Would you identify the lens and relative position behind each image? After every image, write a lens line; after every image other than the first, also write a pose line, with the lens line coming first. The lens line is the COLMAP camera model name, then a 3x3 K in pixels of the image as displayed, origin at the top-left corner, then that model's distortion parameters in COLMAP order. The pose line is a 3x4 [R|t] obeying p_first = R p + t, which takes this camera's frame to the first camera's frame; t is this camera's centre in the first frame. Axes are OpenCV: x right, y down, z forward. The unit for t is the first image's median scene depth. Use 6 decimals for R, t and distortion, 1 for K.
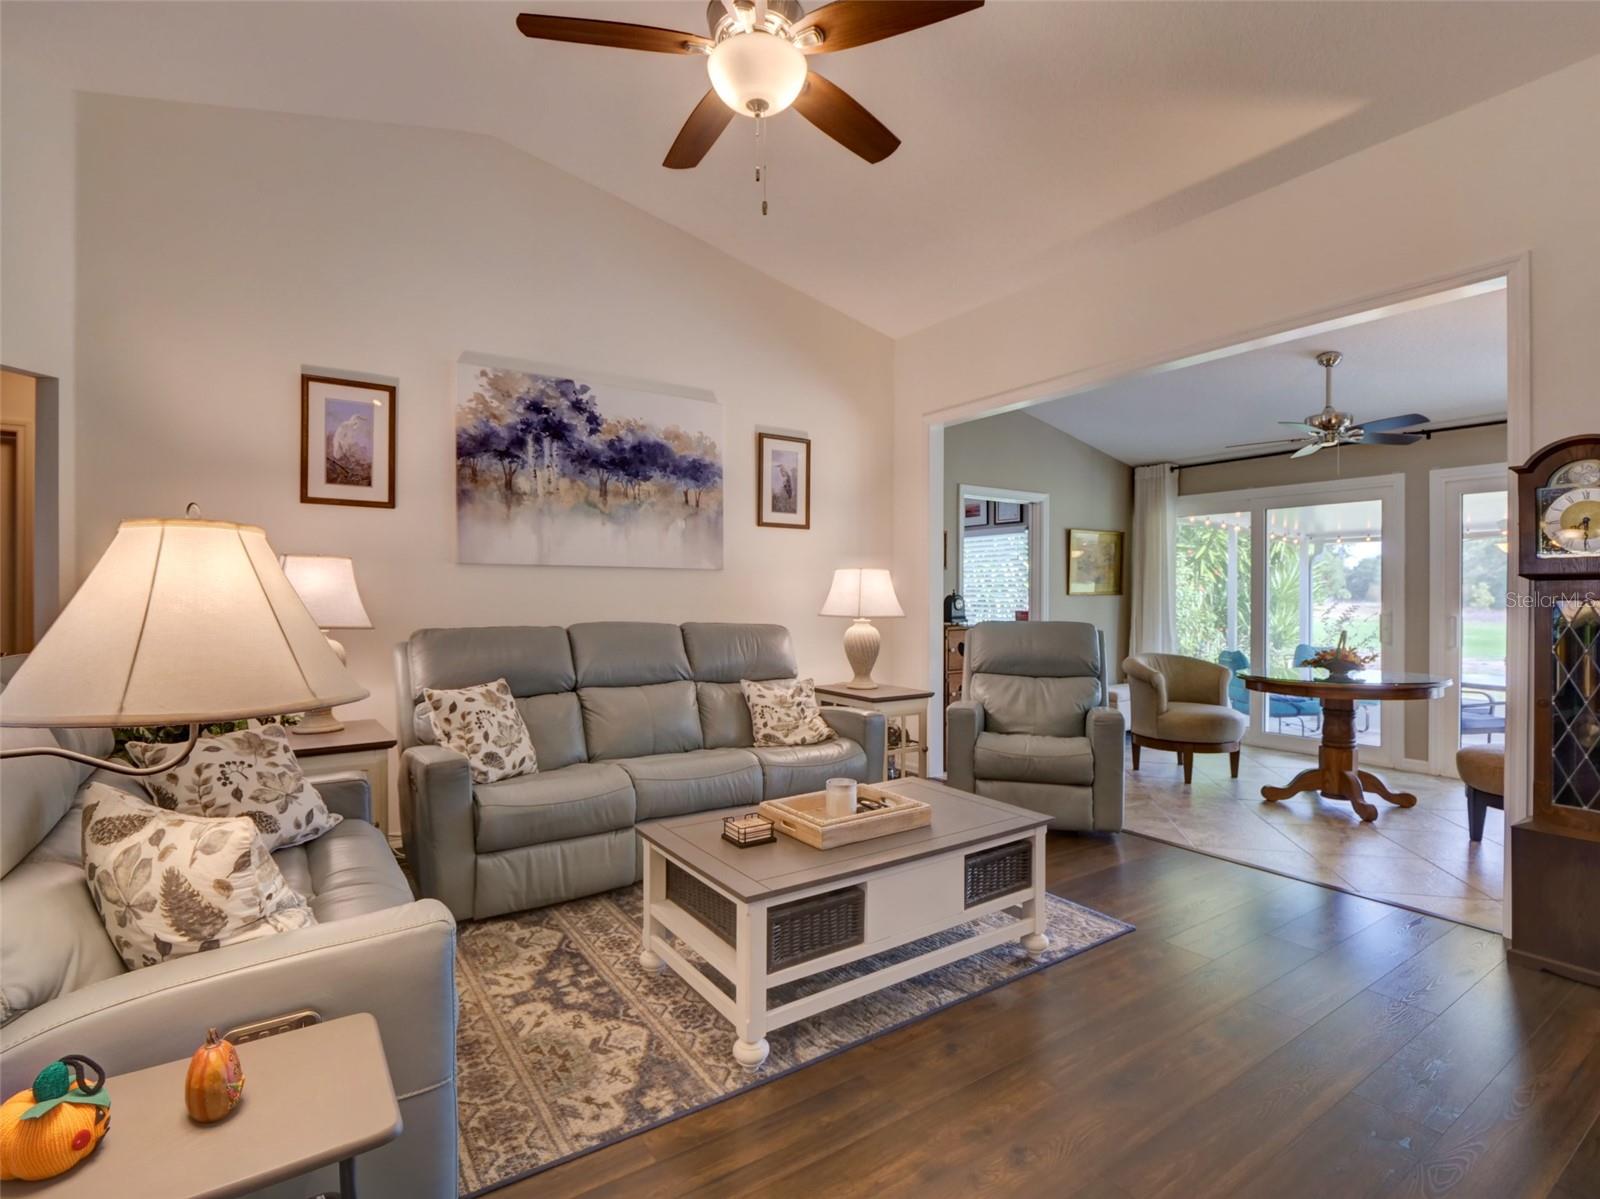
lens RADIAL K [[783.3, 0, 799.2], [0, 783.3, 598.4], [0, 0, 1]] dist [-0.009337, -0.001334]
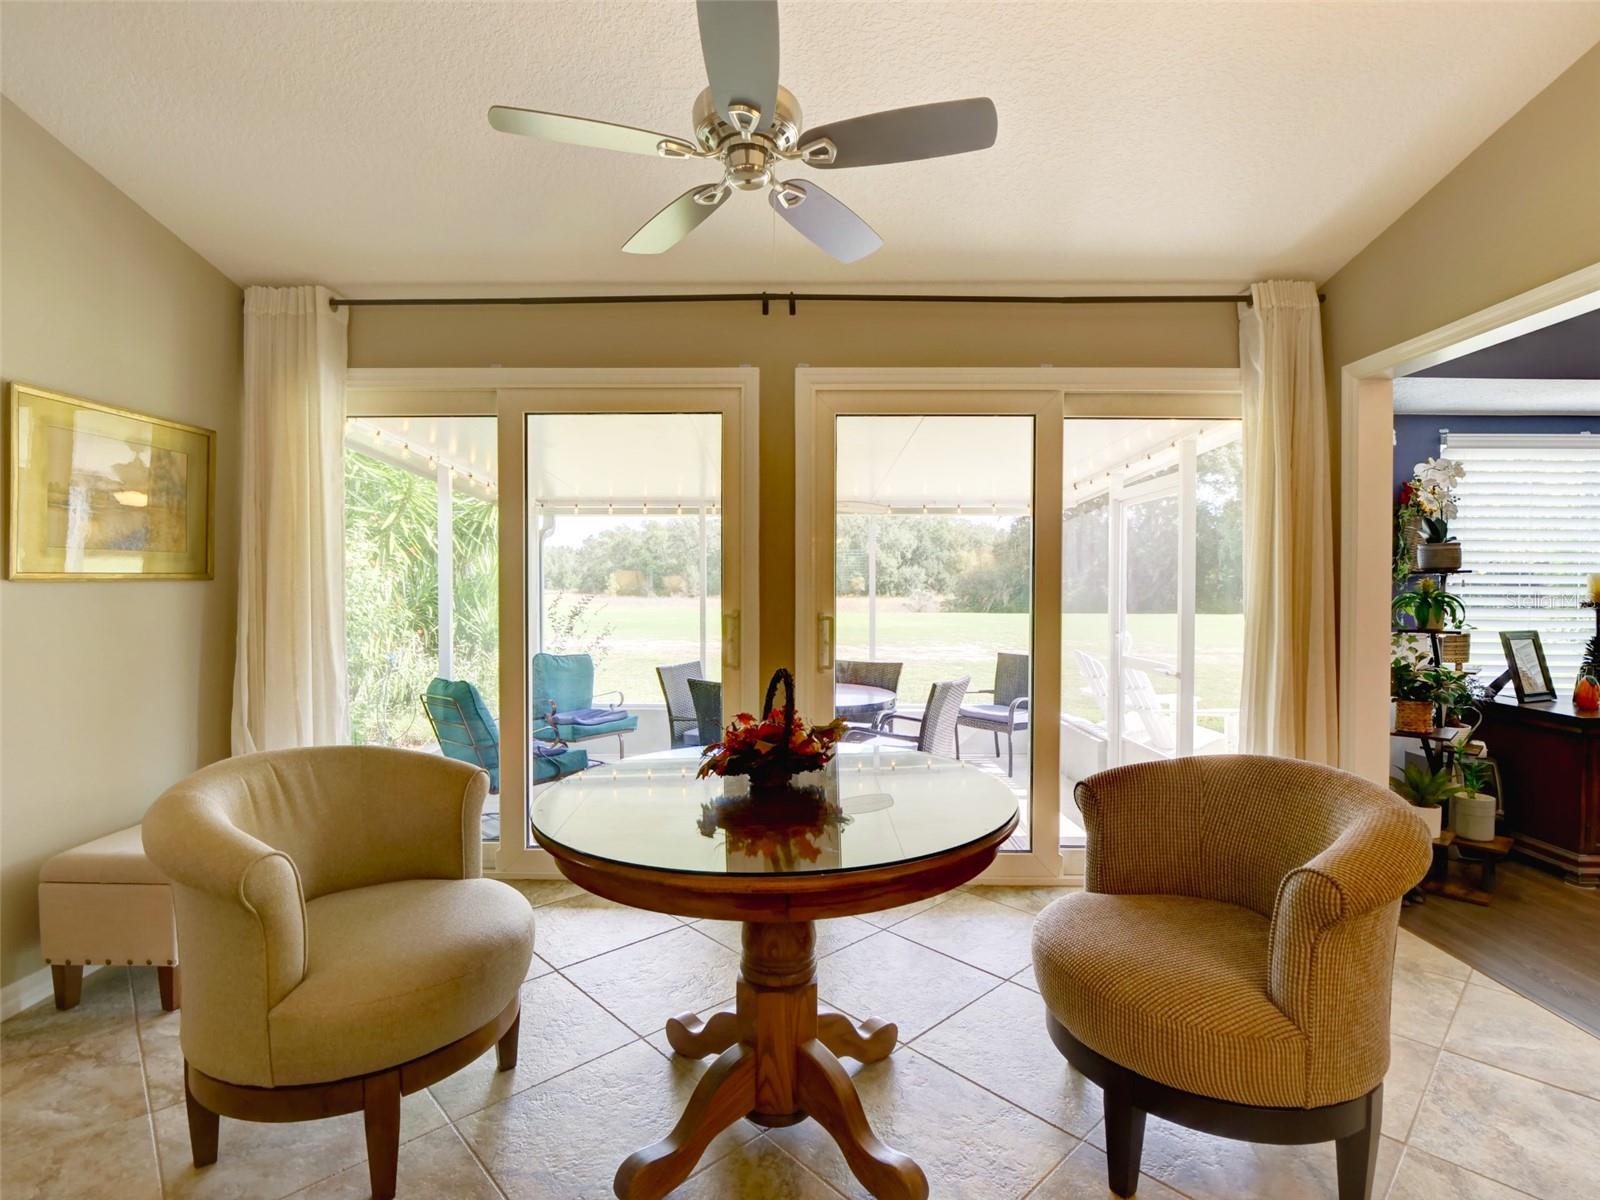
lens RADIAL K [[783.3, 0, 804.3], [0, 783.3, 591.4], [0, 0, 1]] dist [-0.009337, -0.001334]
pose [[0.566603, -0.009774, 0.823933, 0.249275], [0.005098, 0.999952, 0.008356, -0.001209], [-0.823975, -0.000534, 0.566626, 0.501263]]
